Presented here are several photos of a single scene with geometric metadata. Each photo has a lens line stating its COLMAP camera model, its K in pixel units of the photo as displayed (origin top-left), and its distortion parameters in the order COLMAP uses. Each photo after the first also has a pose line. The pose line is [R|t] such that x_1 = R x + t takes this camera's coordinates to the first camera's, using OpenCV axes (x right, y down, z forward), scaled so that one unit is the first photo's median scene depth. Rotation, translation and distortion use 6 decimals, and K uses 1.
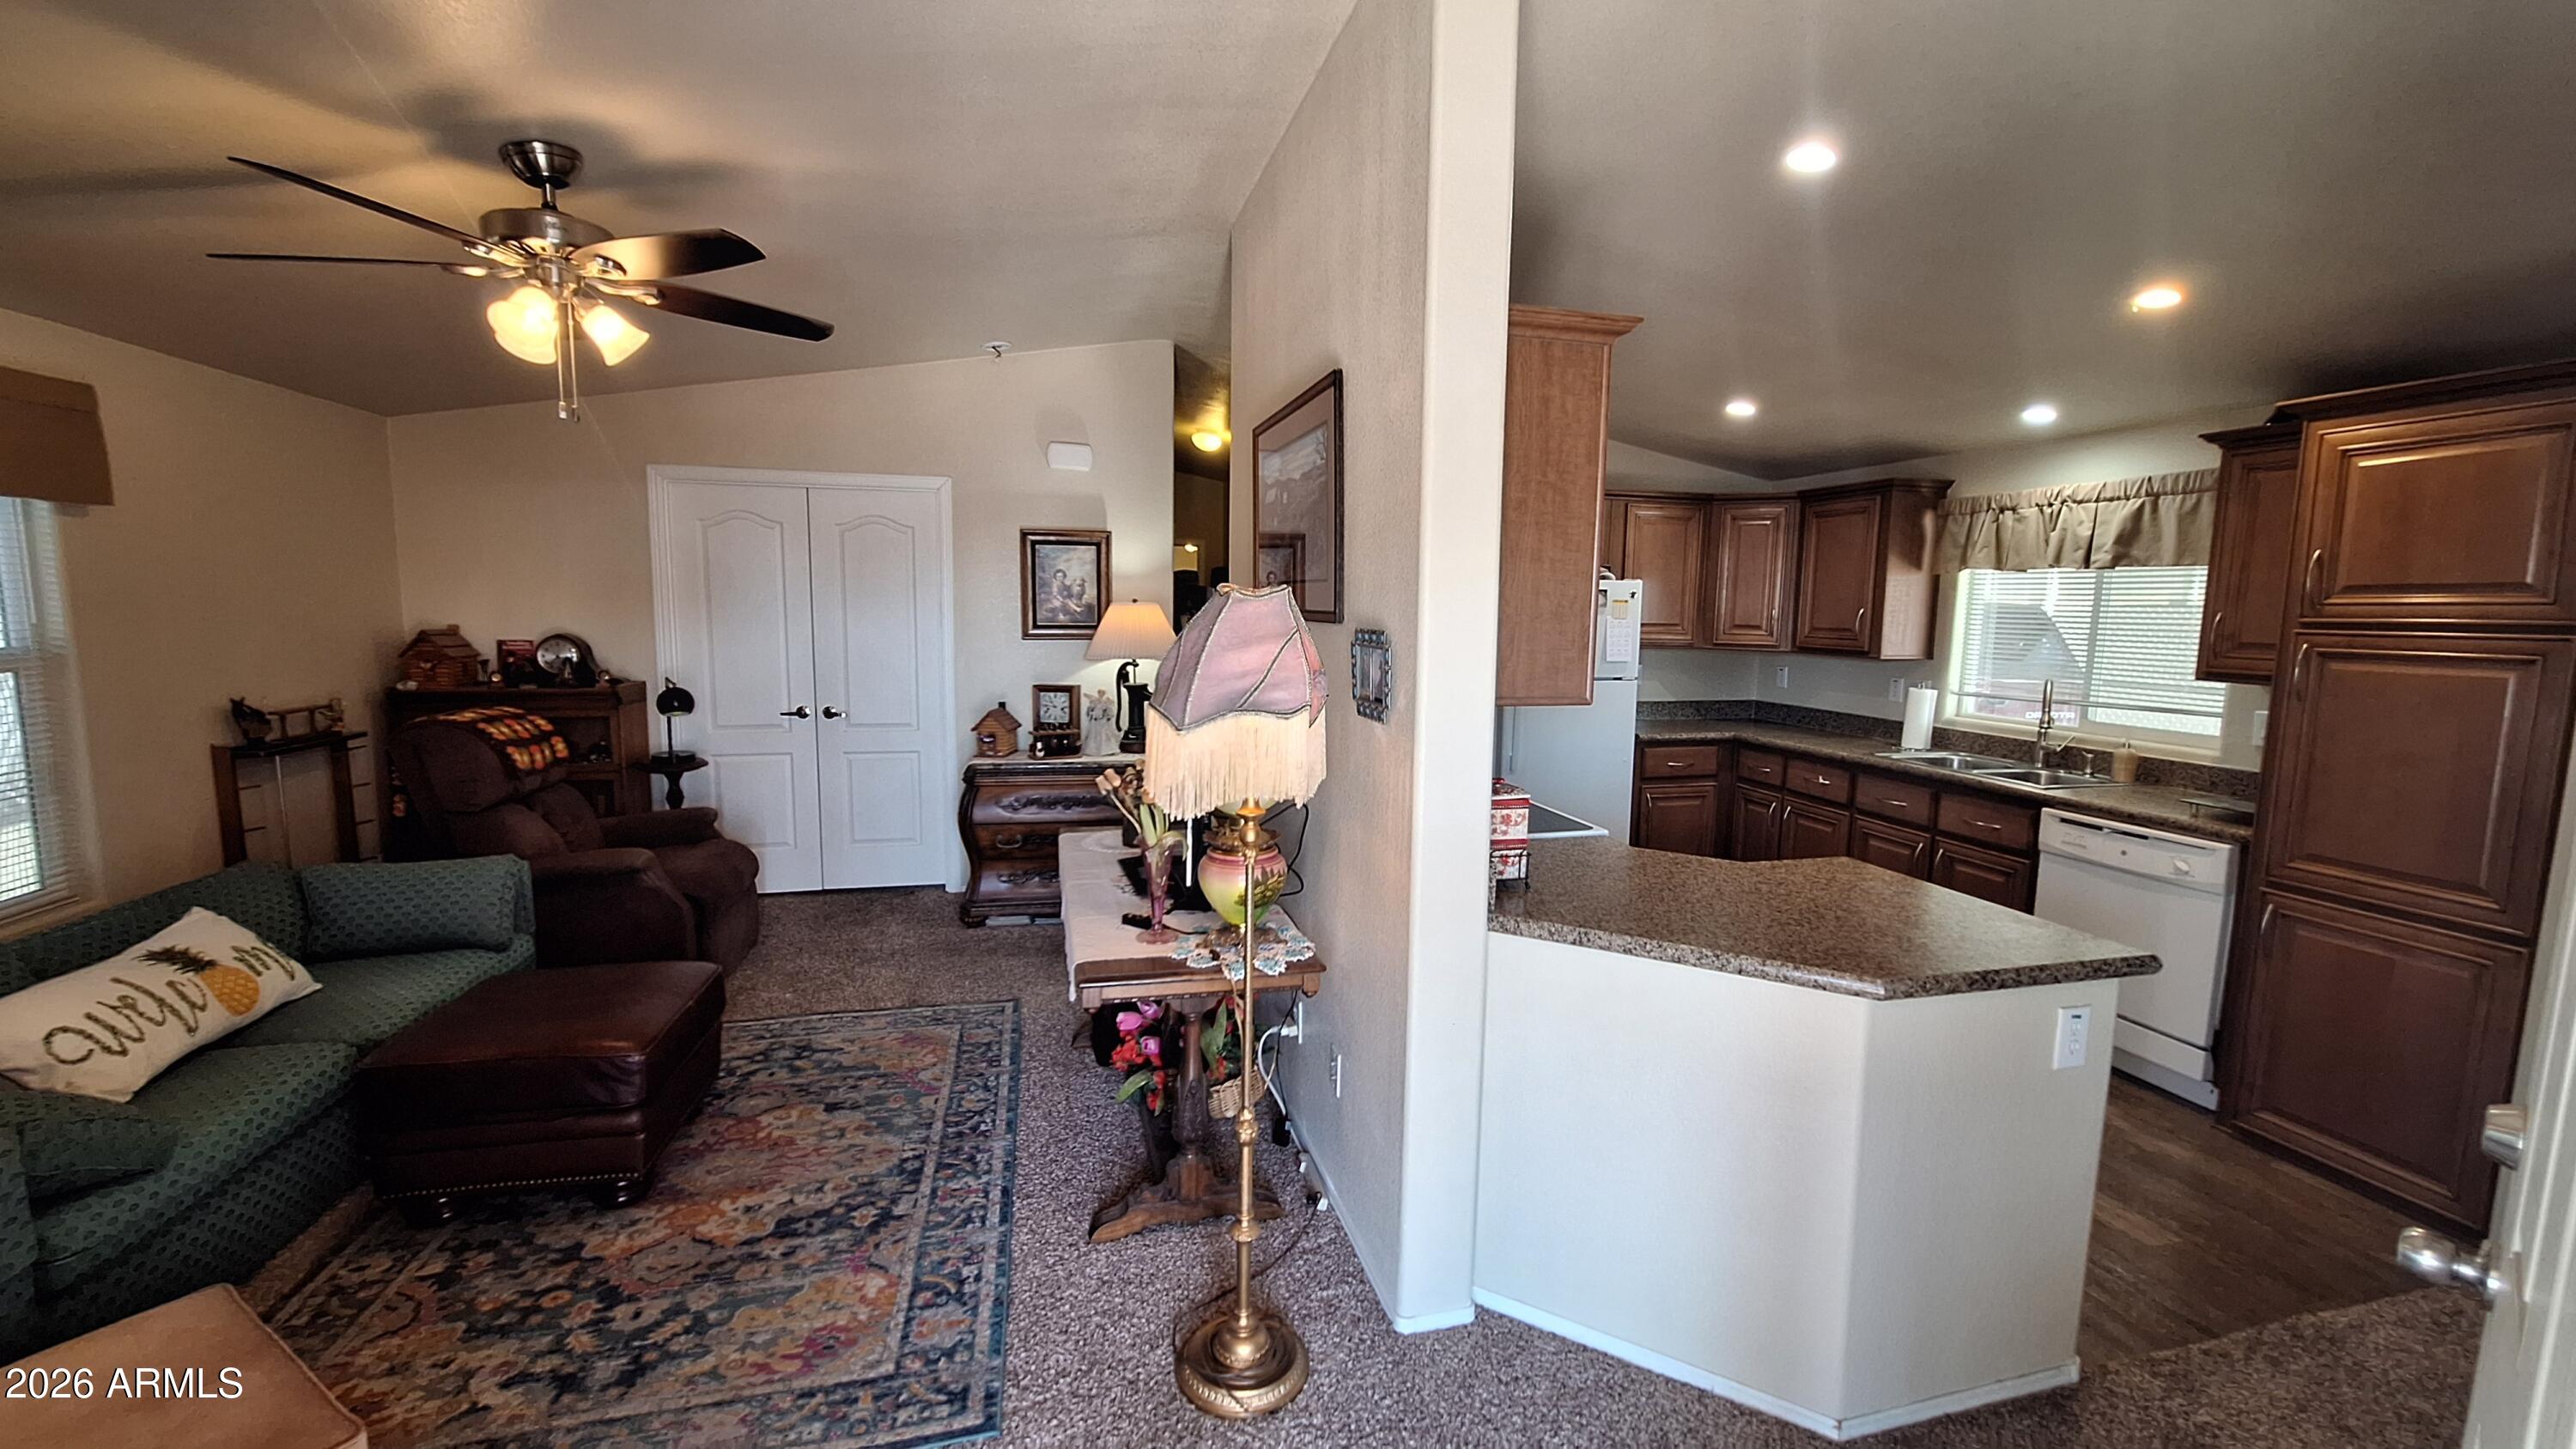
lens RADIAL K [[1015.7, 0, 1296.6], [0, 1015.7, 724.6], [0, 0, 1]] dist [-0.003556, 0.000803]
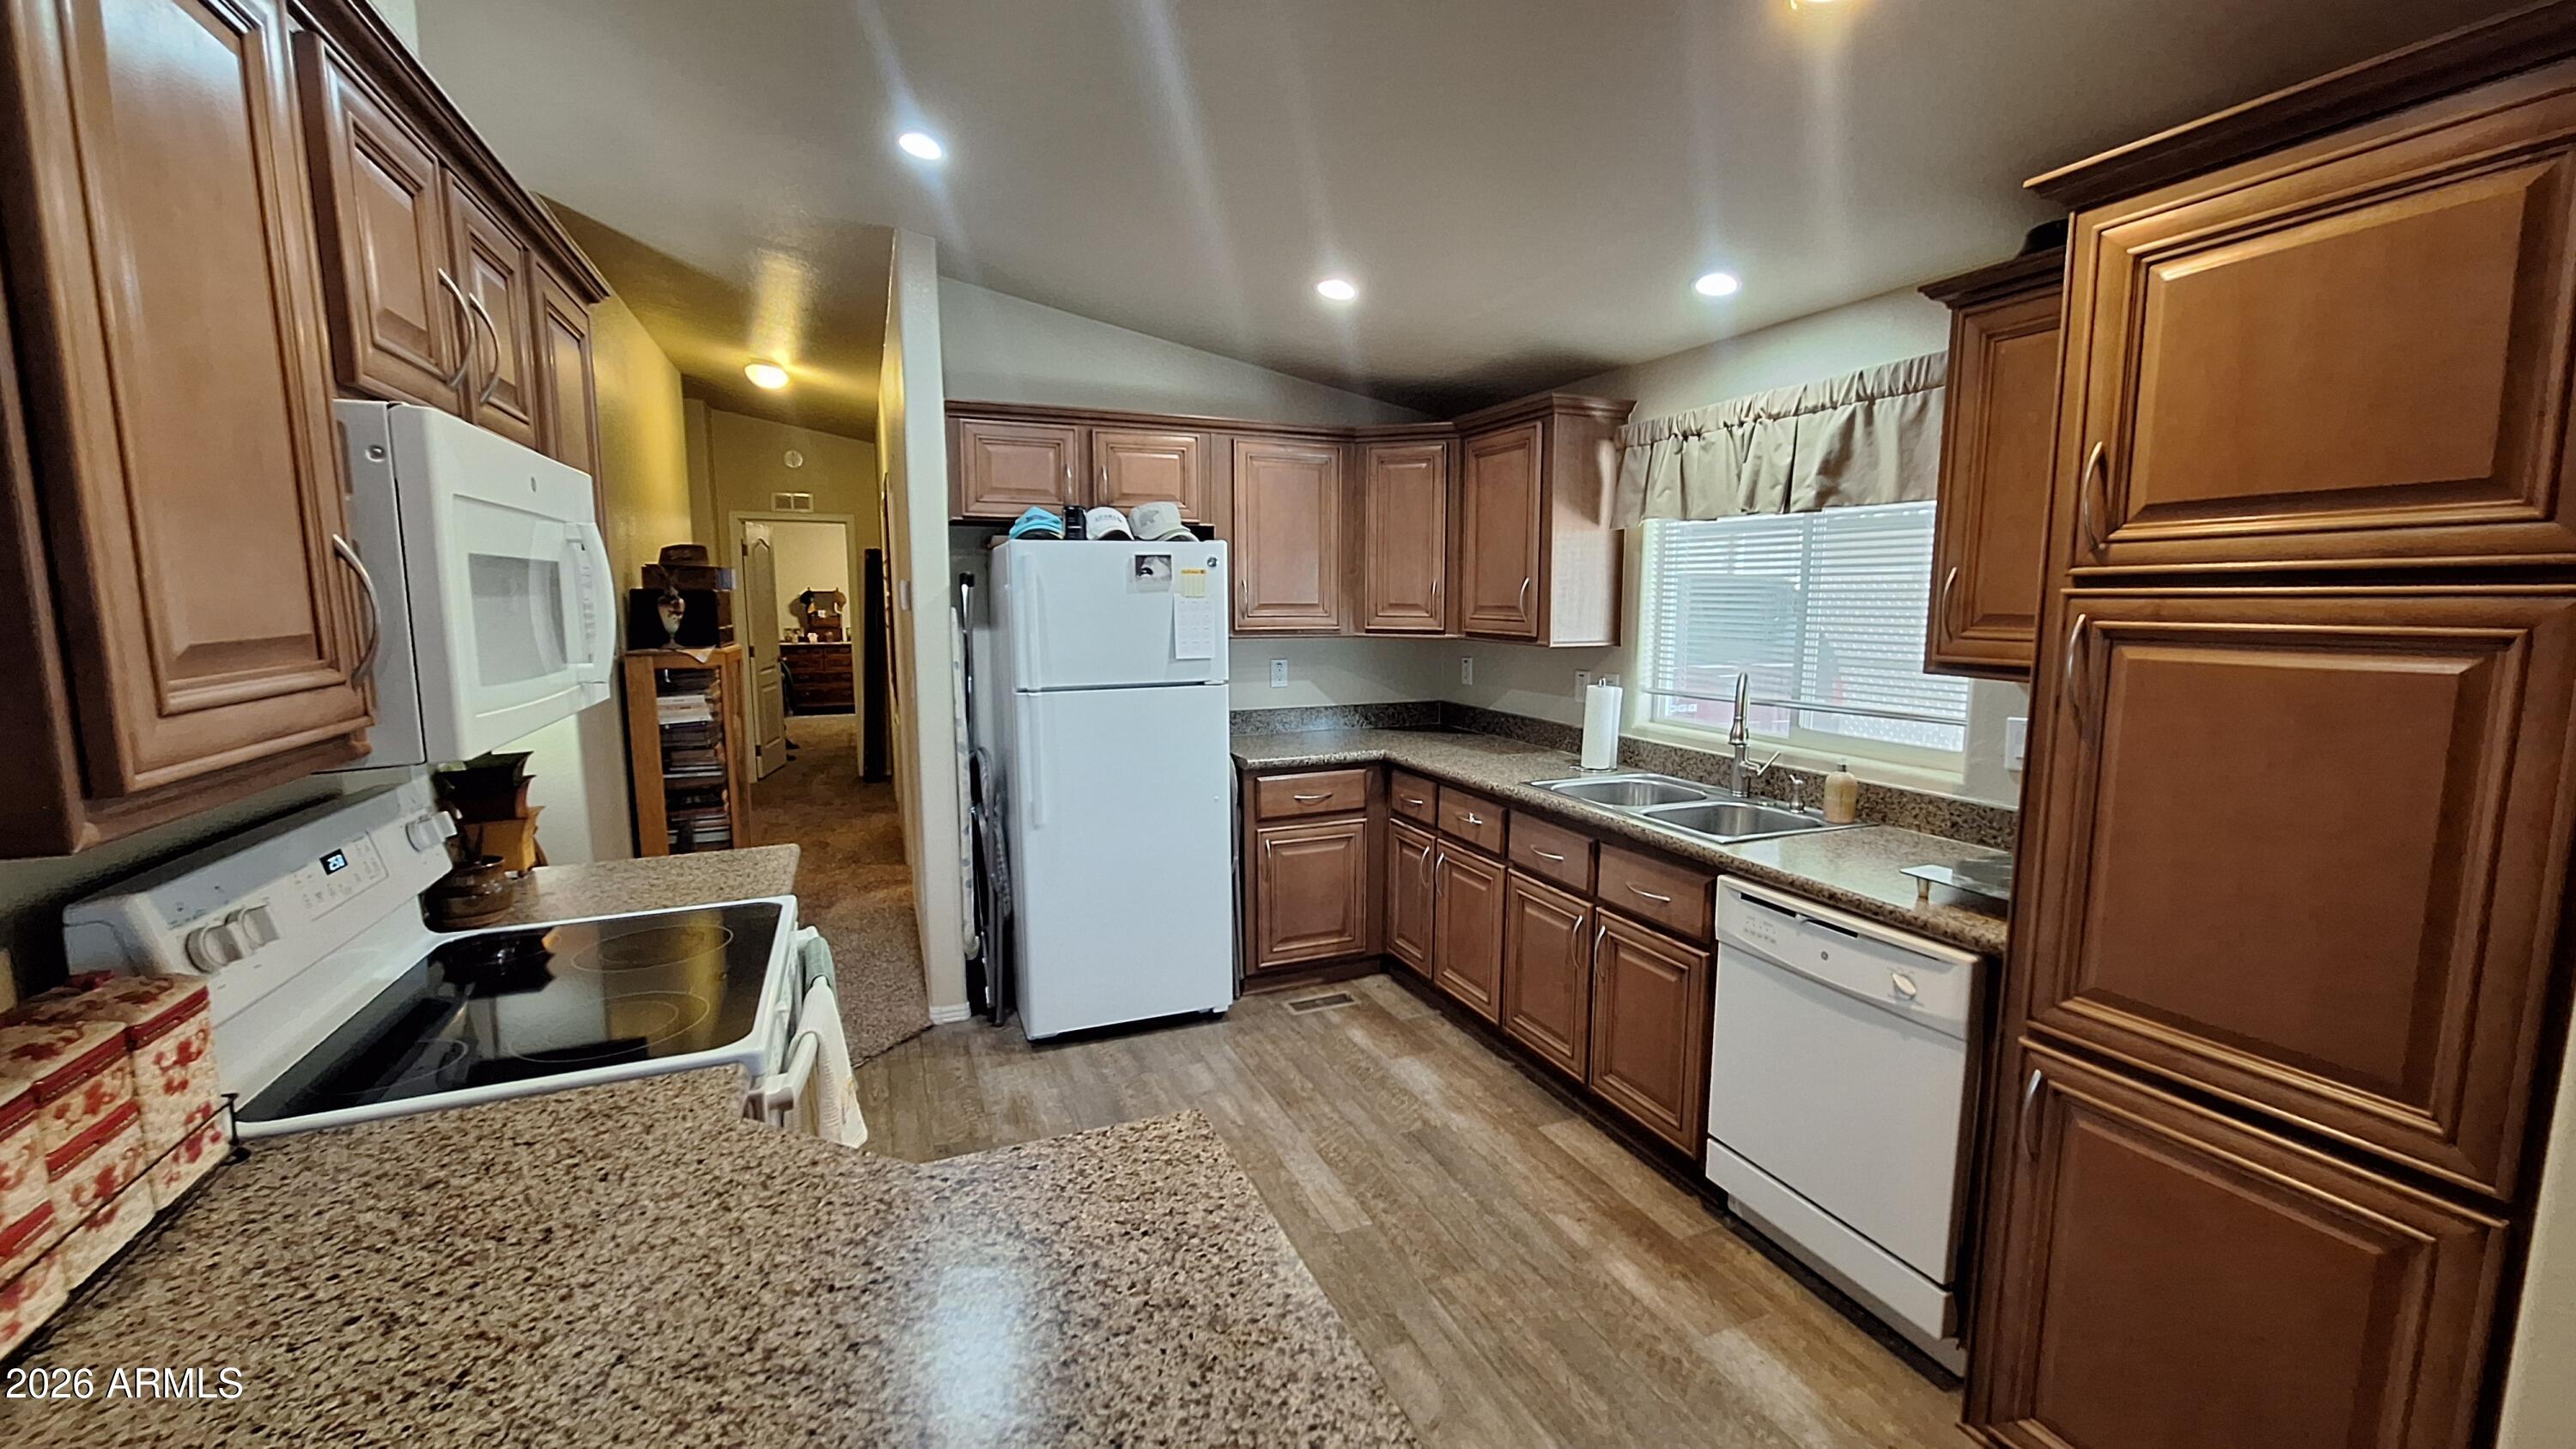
lens RADIAL K [[1015.7, 0, 1297.2], [0, 1015.7, 727.0], [0, 0, 1]] dist [-0.003556, 0.000803]
pose [[0.989457, -0.034752, 0.140596, 0.315260], [0.033137, 0.999355, 0.013807, -0.025603], [-0.140985, -0.009003, 0.989971, 0.327867]]
